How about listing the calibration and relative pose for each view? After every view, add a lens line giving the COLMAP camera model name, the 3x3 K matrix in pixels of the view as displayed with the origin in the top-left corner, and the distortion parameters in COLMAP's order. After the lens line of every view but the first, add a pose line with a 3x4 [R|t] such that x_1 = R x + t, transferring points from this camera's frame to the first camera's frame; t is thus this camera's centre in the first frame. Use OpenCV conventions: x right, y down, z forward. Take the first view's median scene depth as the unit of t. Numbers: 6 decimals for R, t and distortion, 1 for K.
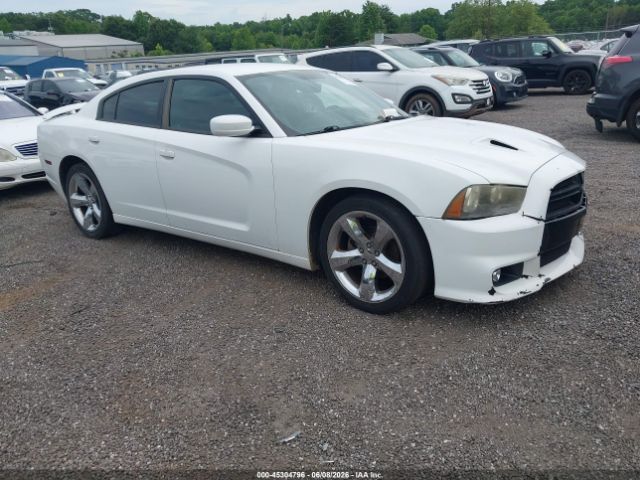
lens RADIAL K [[515.5, 0, 320.0], [0, 515.5, 240.0], [0, 0, 1]] dist [0.000693, 0.001706]
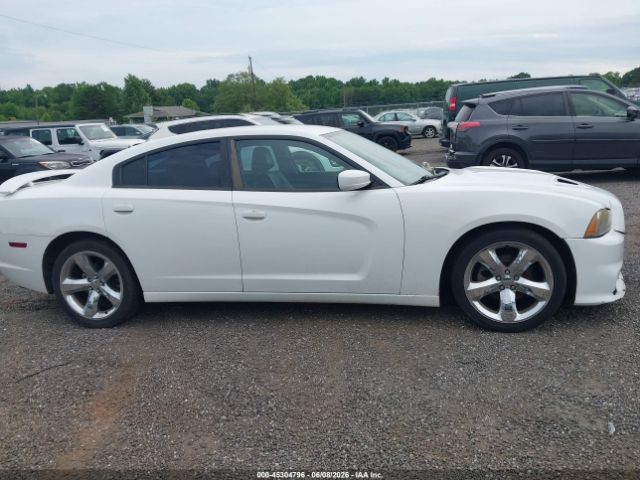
lens RADIAL K [[517.3, 0, 320.0], [0, 517.3, 240.0], [0, 0, 1]] dist [0.059001, -0.098290]
pose [[0.897592, -0.097204, 0.429977, -0.225910], [0.153091, 0.983414, -0.097265, -0.003227], [-0.413391, 0.153130, 0.897585, 0.035289]]
